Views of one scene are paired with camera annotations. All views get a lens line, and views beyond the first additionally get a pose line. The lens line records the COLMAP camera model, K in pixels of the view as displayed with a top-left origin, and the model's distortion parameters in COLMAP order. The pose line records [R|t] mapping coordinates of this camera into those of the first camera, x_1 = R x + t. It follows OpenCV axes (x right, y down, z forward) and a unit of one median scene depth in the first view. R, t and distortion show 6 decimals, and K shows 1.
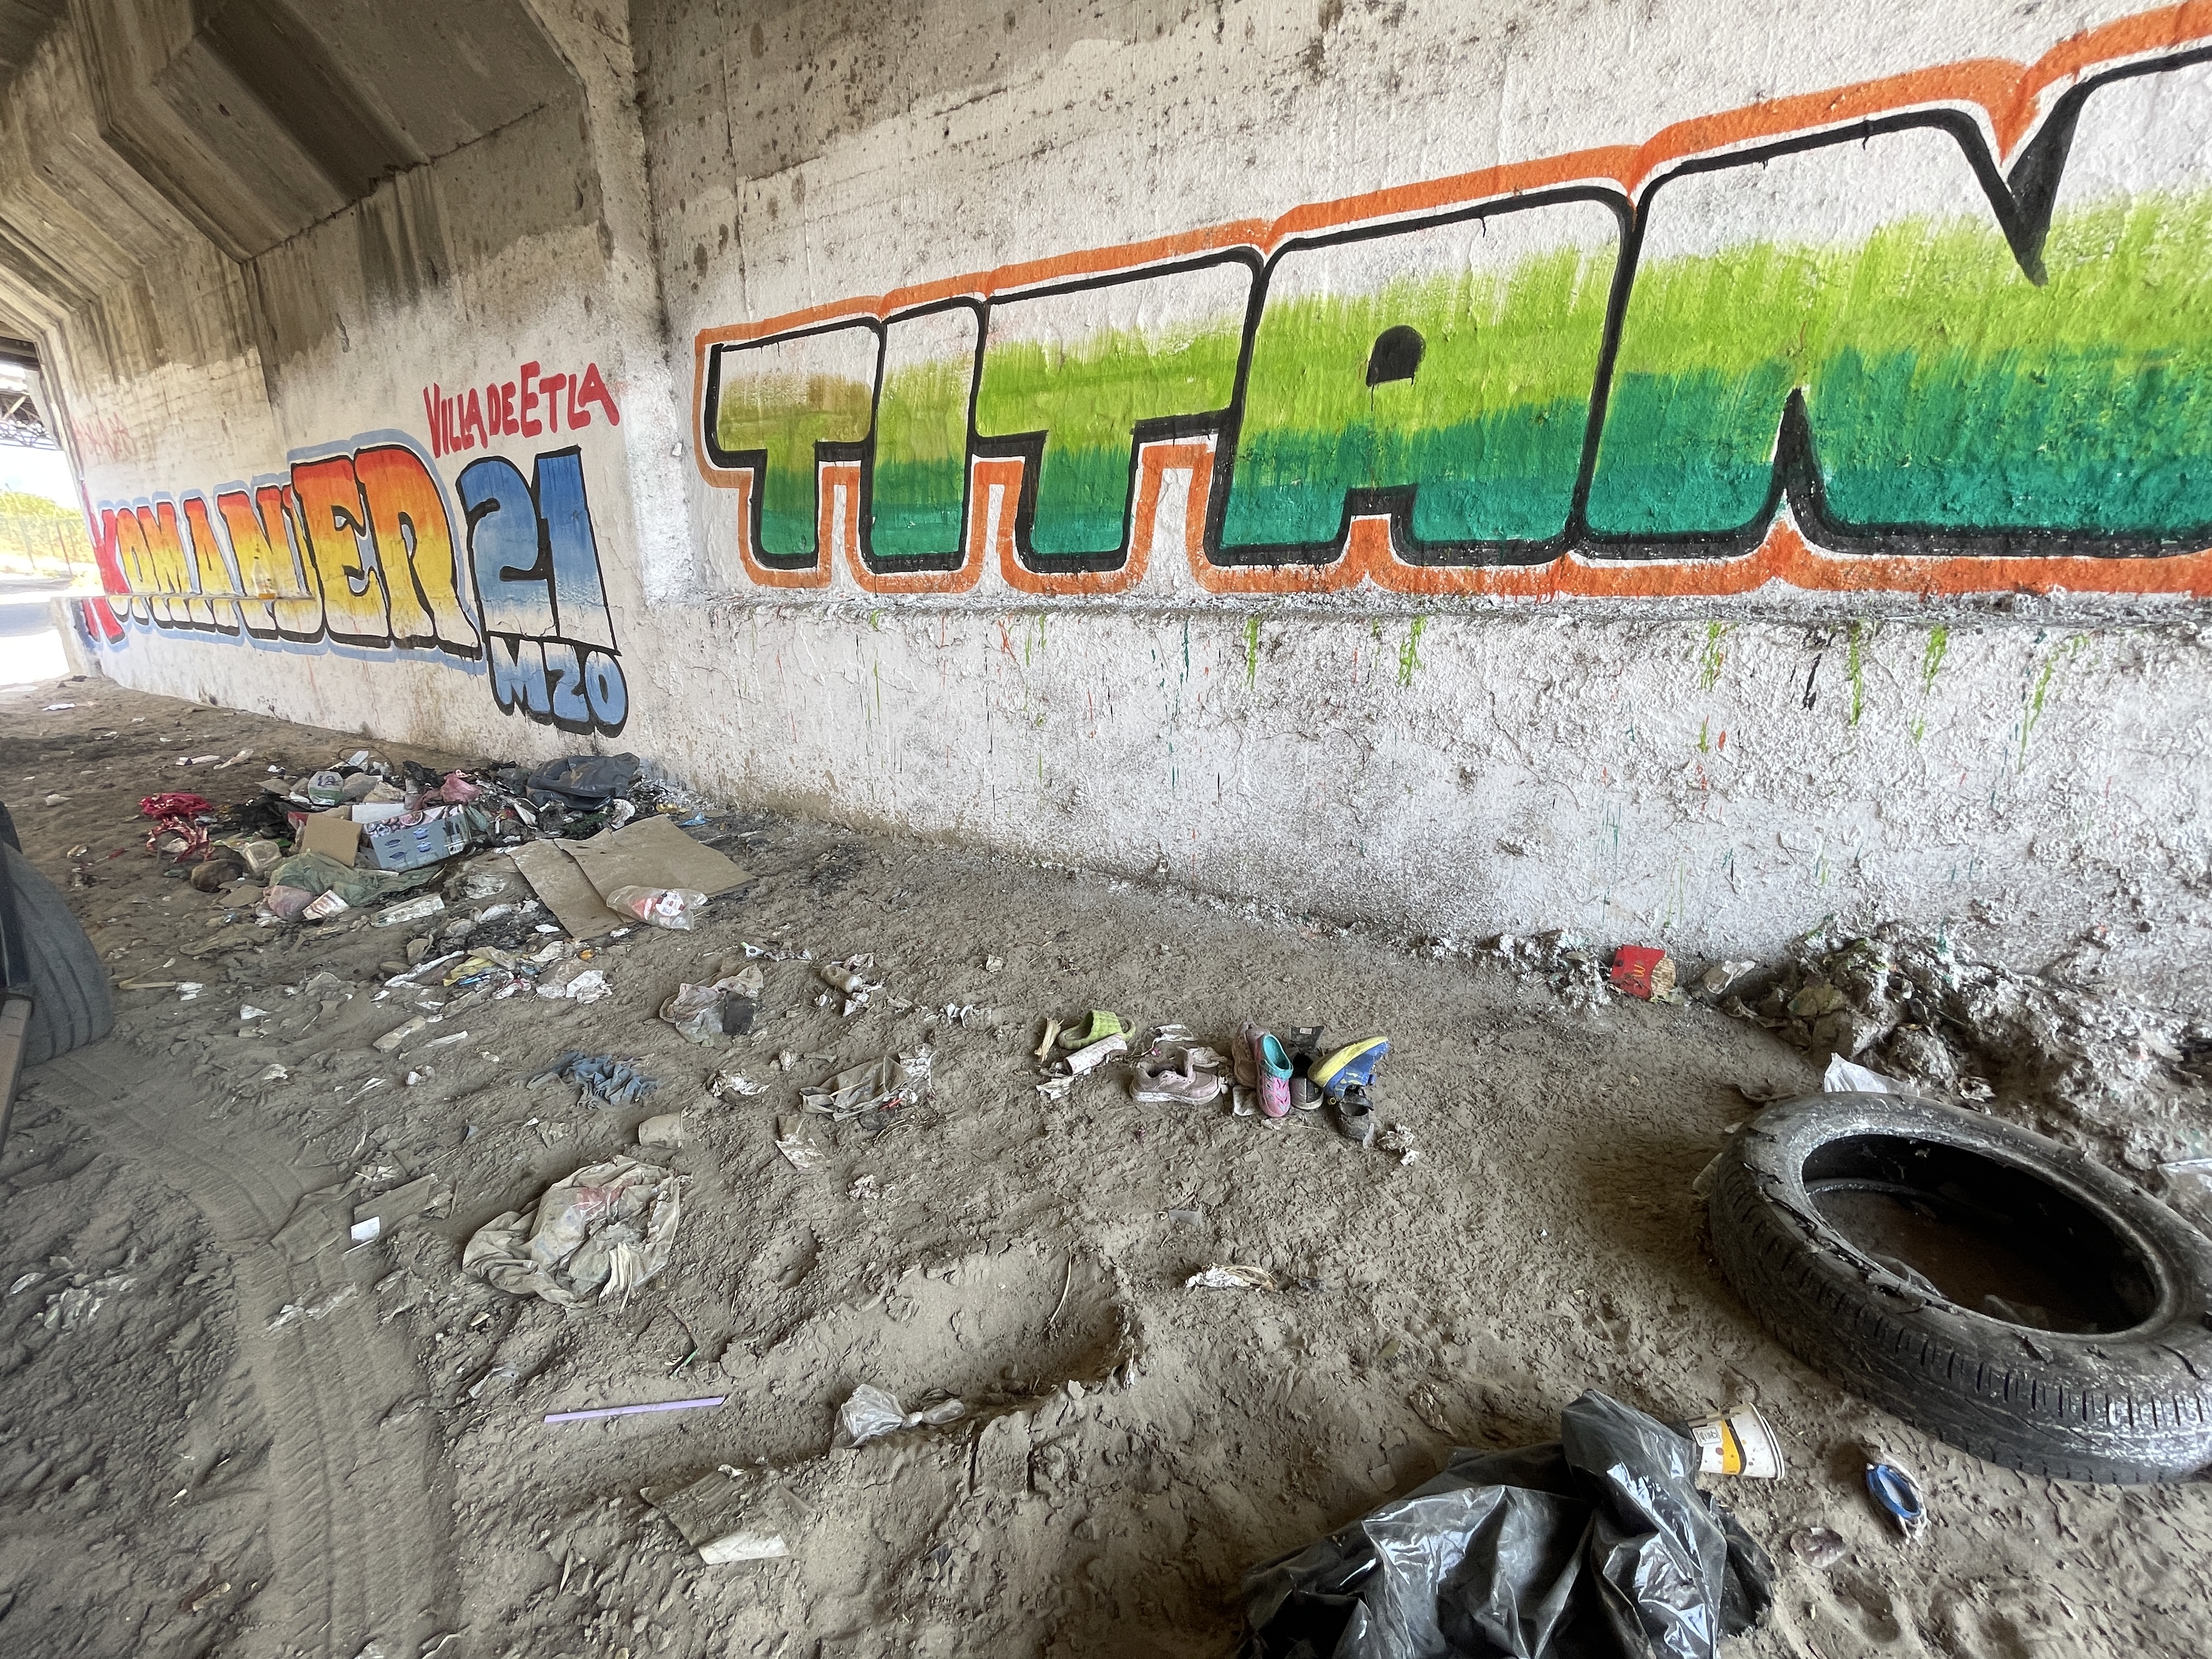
lens RADIAL K [[883.7, 0, 1106.0], [0, 883.7, 829.5], [0, 0, 1]] dist [0.001123, 0.000395]
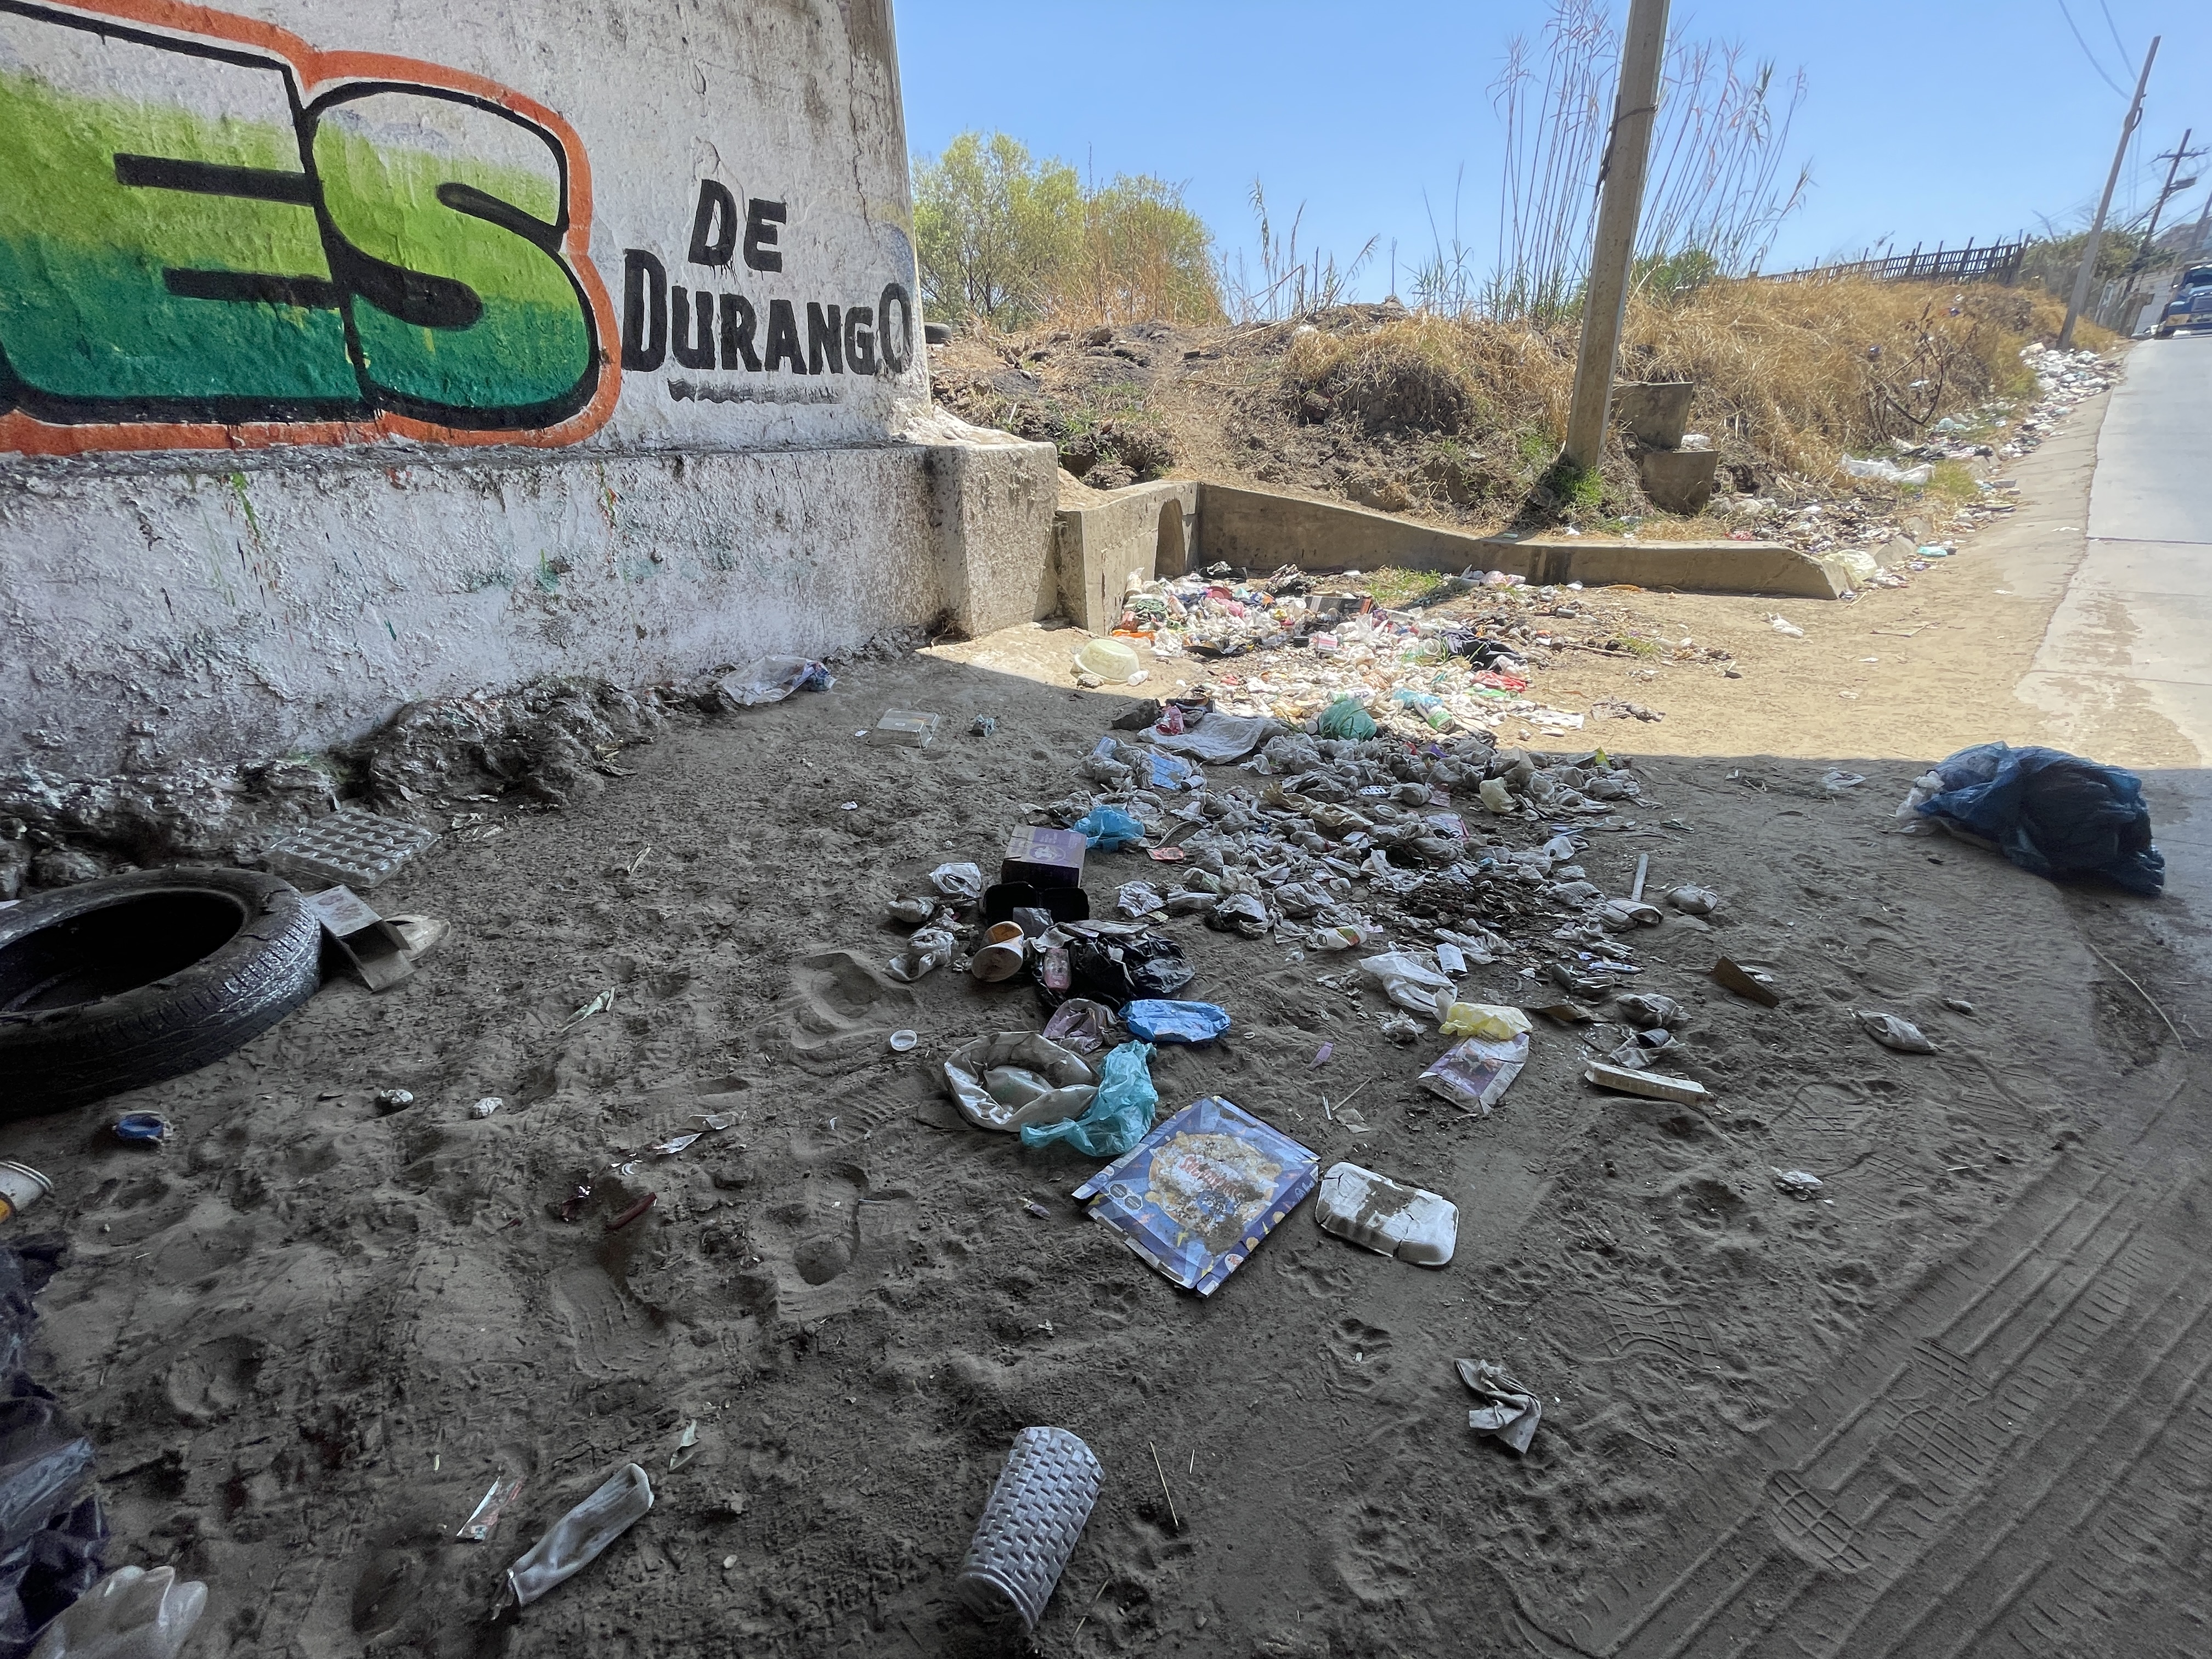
lens RADIAL K [[883.7, 0, 1106.0], [0, 883.7, 829.5], [0, 0, 1]] dist [0.001123, 0.000395]
pose [[0.007155, -0.407875, 0.913010, -0.118815], [0.279619, 0.877427, 0.389788, 0.144876], [-0.960084, 0.252506, 0.120327, -0.494035]]
